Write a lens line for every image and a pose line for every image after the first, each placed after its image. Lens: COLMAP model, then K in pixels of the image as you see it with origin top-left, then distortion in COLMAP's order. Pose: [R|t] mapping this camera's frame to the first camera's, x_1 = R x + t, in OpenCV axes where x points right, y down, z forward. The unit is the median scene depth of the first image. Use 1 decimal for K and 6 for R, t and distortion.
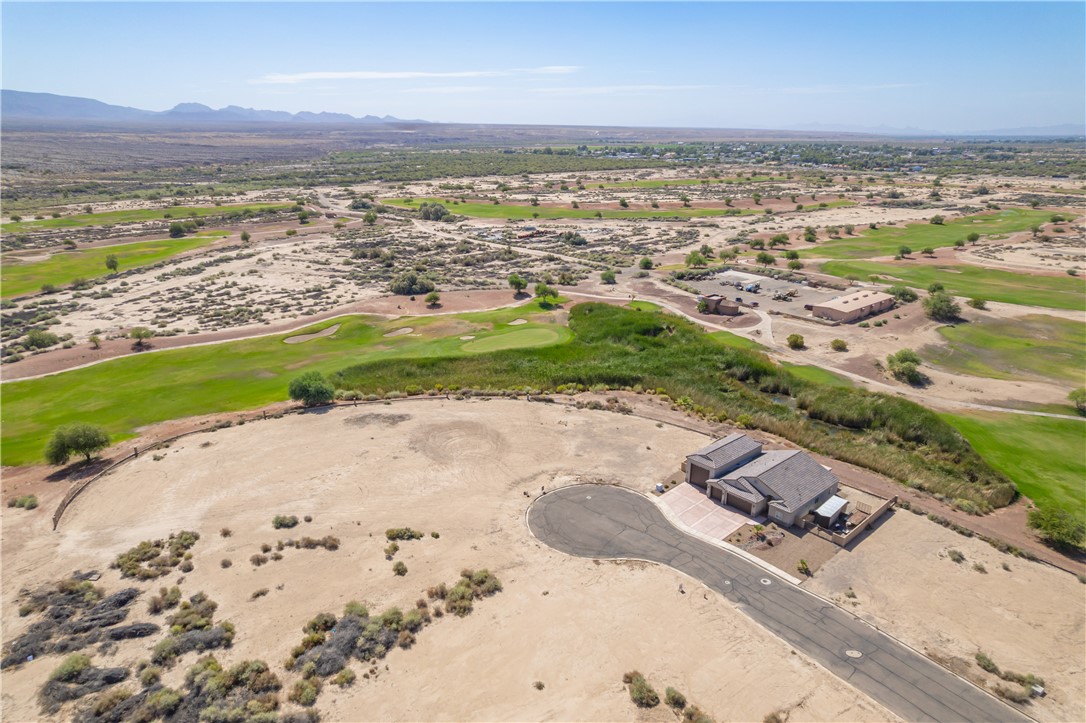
lens RADIAL K [[695.1, 0, 548.0], [0, 695.1, 361.6], [0, 0, 1]] dist [-0.072938, 0.064902]
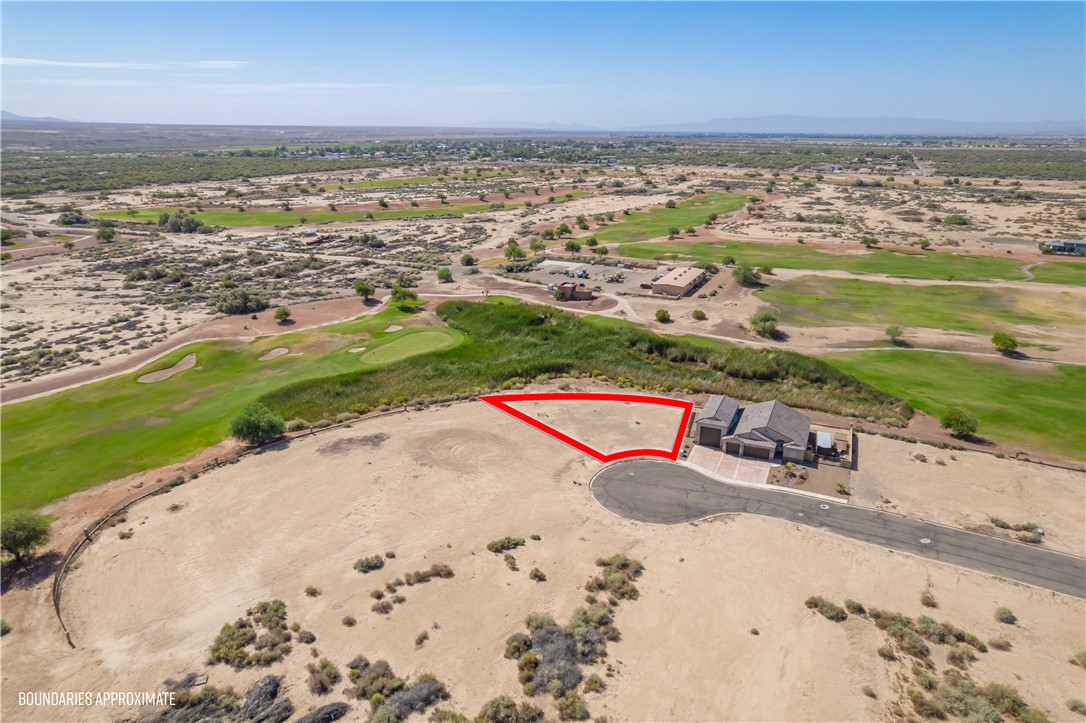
lens RADIAL K [[695.1, 0, 548.0], [0, 695.1, 361.6], [0, 0, 1]] dist [-0.072938, 0.064902]
pose [[0.909668, -0.131177, 0.394077, -0.326287], [0.130382, 0.991042, 0.028922, -0.015742], [-0.394340, 0.025071, 0.918622, 0.051144]]
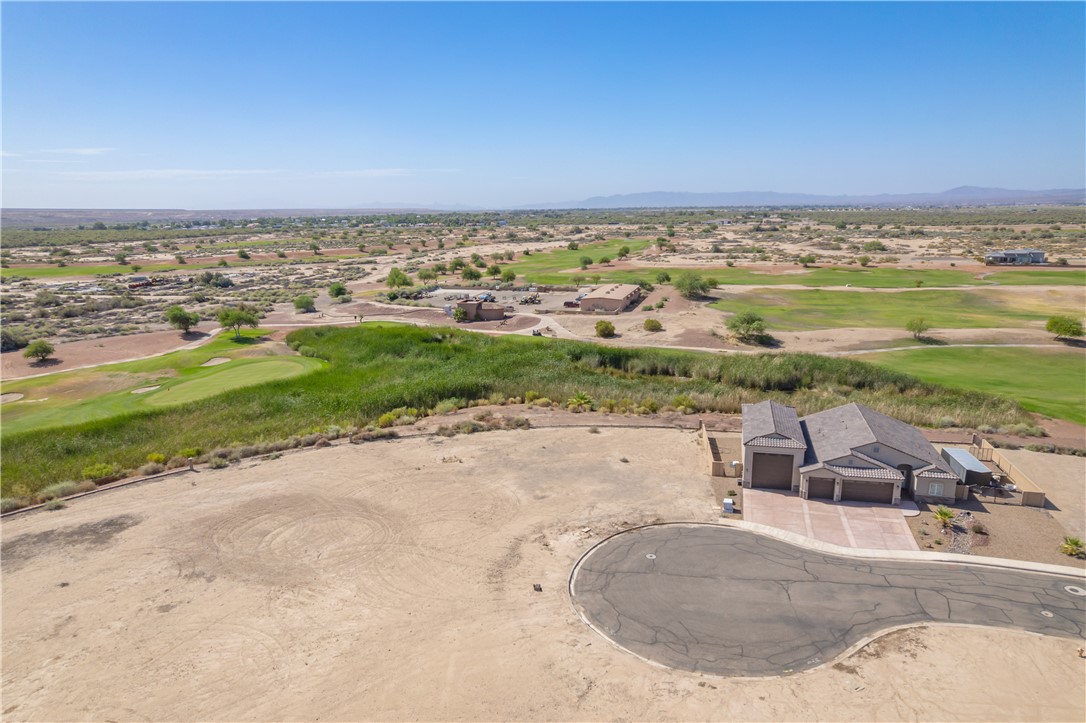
lens RADIAL K [[699.1, 0, 548.0], [0, 699.1, 361.2], [0, 0, 1]] dist [-0.072944, 0.063360]
pose [[0.831436, -0.131302, 0.539883, -0.185908], [0.190244, 0.980218, -0.054588, 0.050182], [-0.522036, 0.148096, 0.839968, 0.426102]]
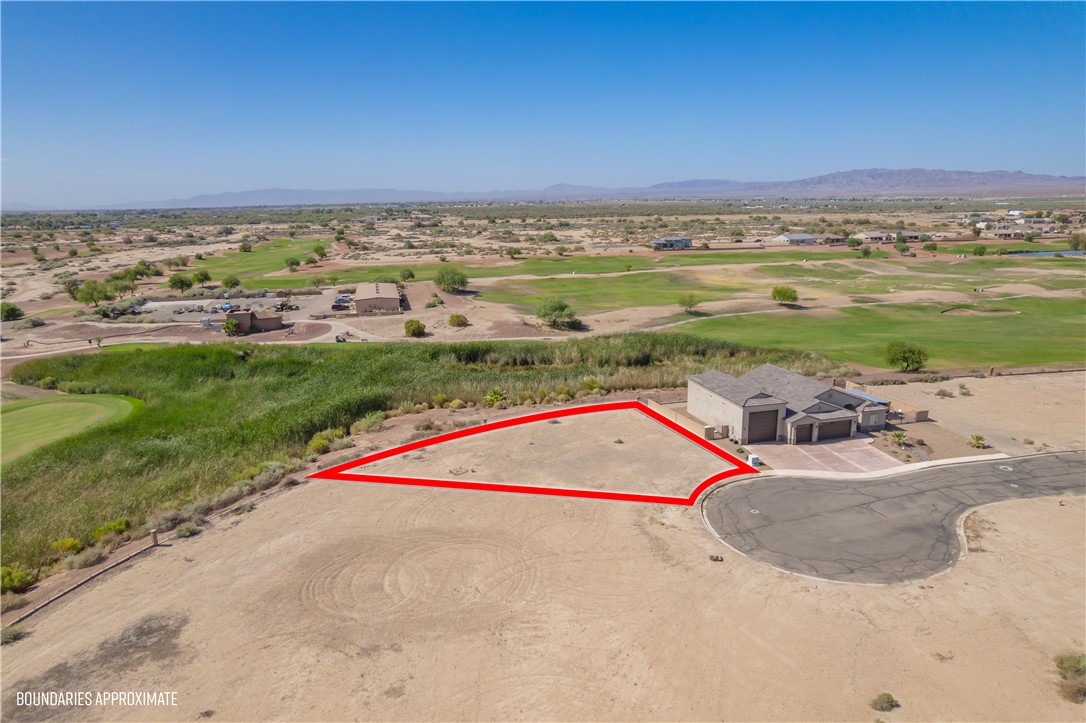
lens RADIAL K [[709.7, 0, 543.0], [0, 709.7, 361.5], [0, 0, 1]] dist [-0.063163, 0.046059]
pose [[0.455045, -0.204392, 0.866693, -0.352447], [0.295512, 0.952804, 0.069545, -0.007532], [-0.840004, 0.224472, 0.493969, 0.600188]]
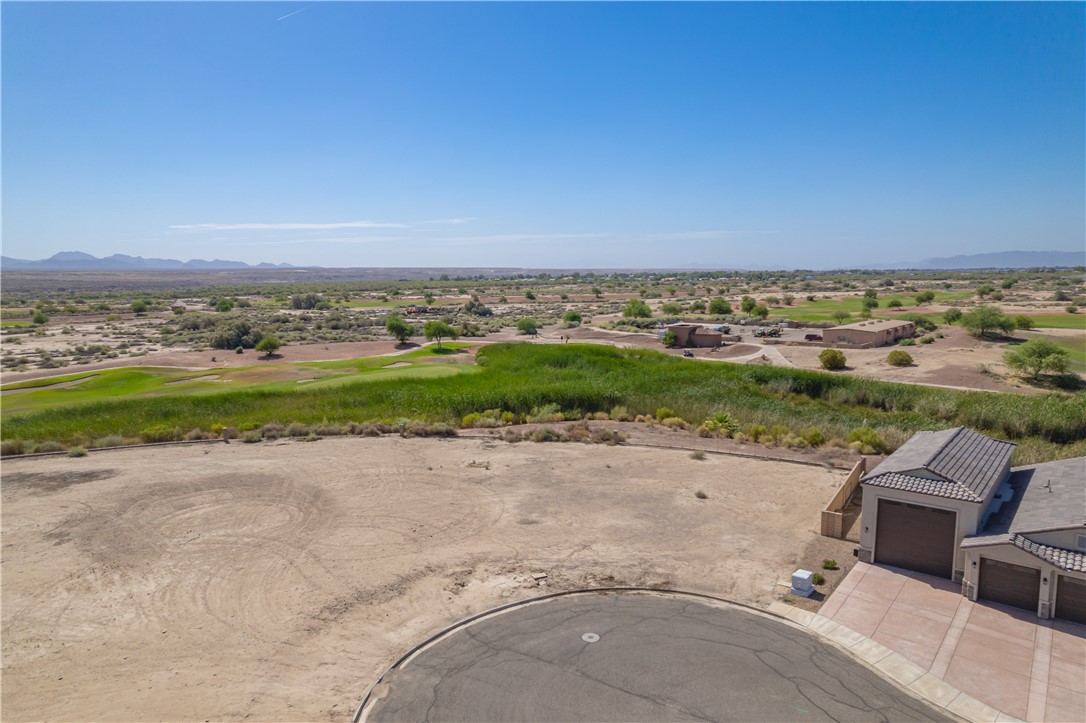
lens RADIAL K [[695.1, 0, 548.0], [0, 695.1, 361.6], [0, 0, 1]] dist [-0.072938, 0.064902]
pose [[0.989065, -0.033400, 0.143650, 0.003442], [0.060989, 0.979460, -0.192191, 0.099500], [-0.134281, 0.198851, 0.970787, 0.507360]]
